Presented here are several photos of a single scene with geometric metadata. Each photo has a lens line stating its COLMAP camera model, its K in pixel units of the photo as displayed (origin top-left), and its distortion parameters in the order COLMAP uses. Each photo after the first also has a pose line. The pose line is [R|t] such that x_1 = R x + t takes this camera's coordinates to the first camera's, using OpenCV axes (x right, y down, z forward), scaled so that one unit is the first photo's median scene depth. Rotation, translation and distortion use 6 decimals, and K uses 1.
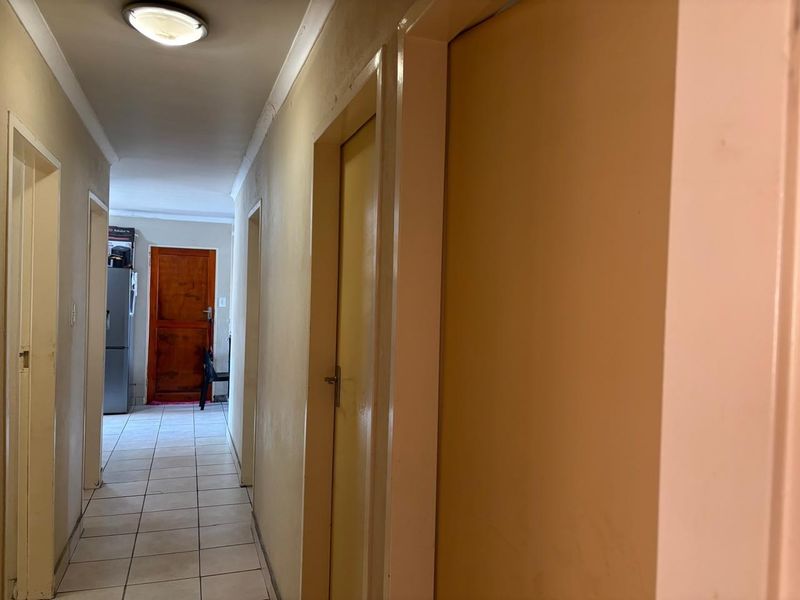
lens RADIAL K [[607.1, 0, 397.4], [0, 607.1, 304.7], [0, 0, 1]] dist [0.014646, -0.030518]
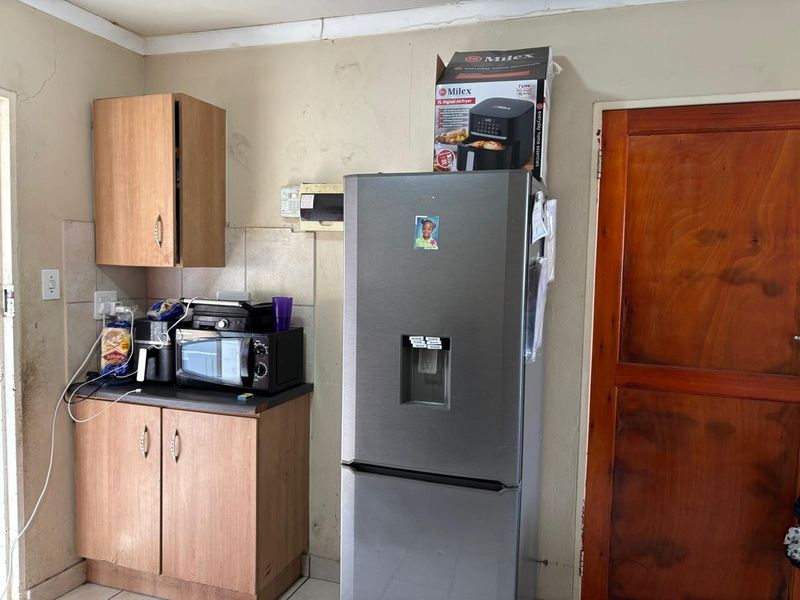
lens RADIAL K [[607.1, 0, 398.1], [0, 607.1, 301.9], [0, 0, 1]] dist [0.014646, -0.030518]
pose [[0.789970, 0.031438, -0.612339, -0.299826], [-0.002702, 0.998853, 0.047795, -0.017296], [0.613140, -0.036102, 0.789149, 0.703401]]
